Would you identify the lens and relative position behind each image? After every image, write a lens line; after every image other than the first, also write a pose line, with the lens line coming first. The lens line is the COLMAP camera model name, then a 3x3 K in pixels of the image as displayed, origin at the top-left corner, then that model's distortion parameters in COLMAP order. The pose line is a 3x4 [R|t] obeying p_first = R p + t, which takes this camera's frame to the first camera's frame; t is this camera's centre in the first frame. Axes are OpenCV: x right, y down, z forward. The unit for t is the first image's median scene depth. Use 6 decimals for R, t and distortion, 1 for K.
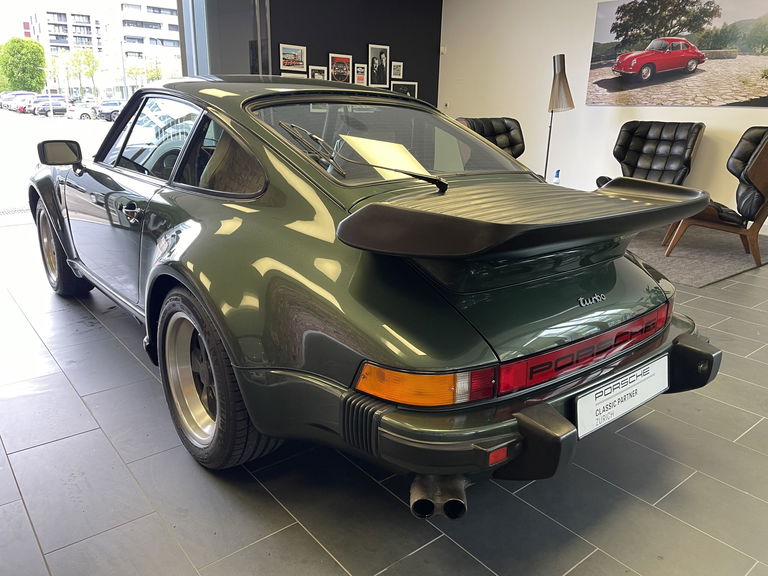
lens RADIAL K [[576.9, 0, 384.0], [0, 576.9, 288.0], [0, 0, 1]] dist [0.079720, -0.120390]
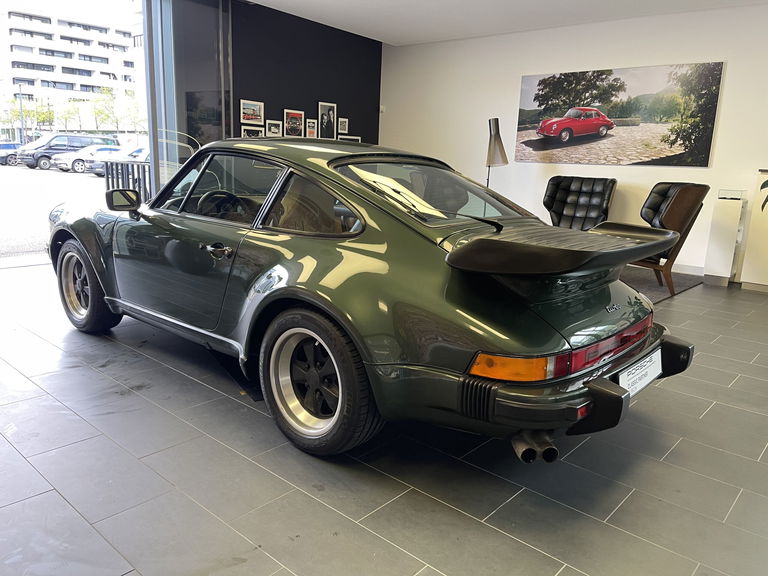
lens RADIAL K [[579.4, 0, 384.0], [0, 579.4, 288.0], [0, 0, 1]] dist [0.019621, 0.000150]
pose [[0.987354, -0.015020, 0.157818, -0.104568], [0.027219, 0.996780, -0.075424, 0.016039], [-0.156177, 0.078766, 0.984584, -0.074133]]
